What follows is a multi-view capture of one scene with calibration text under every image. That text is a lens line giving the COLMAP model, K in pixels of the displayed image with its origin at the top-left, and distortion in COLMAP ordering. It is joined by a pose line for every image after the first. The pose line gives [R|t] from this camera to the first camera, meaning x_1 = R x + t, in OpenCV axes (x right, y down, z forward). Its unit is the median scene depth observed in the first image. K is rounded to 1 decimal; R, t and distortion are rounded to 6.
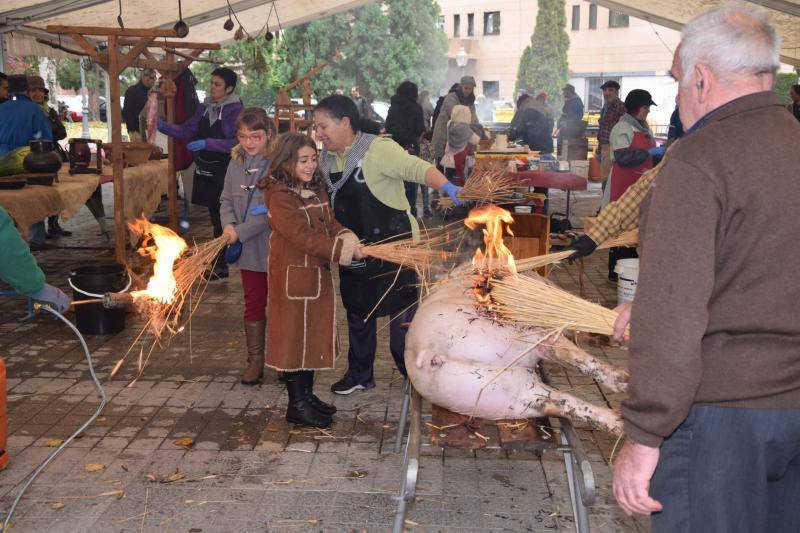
lens RADIAL K [[935.2, 0, 393.9], [0, 935.2, 264.3], [0, 0, 1]] dist [0.084054, 0.000000]
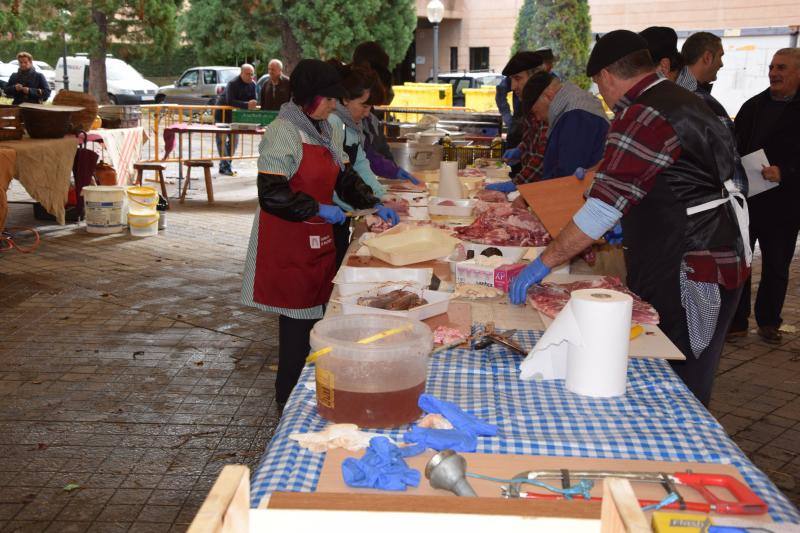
lens RADIAL K [[935.2, 0, 407.4], [0, 935.2, 268.6], [0, 0, 1]] dist [0.084054, 0.000000]
pose [[0.999697, 0.006024, 0.023858, 0.036949], [-0.006895, 0.999306, 0.036600, -0.054347], [-0.023621, -0.036754, 0.999045, 0.297492]]
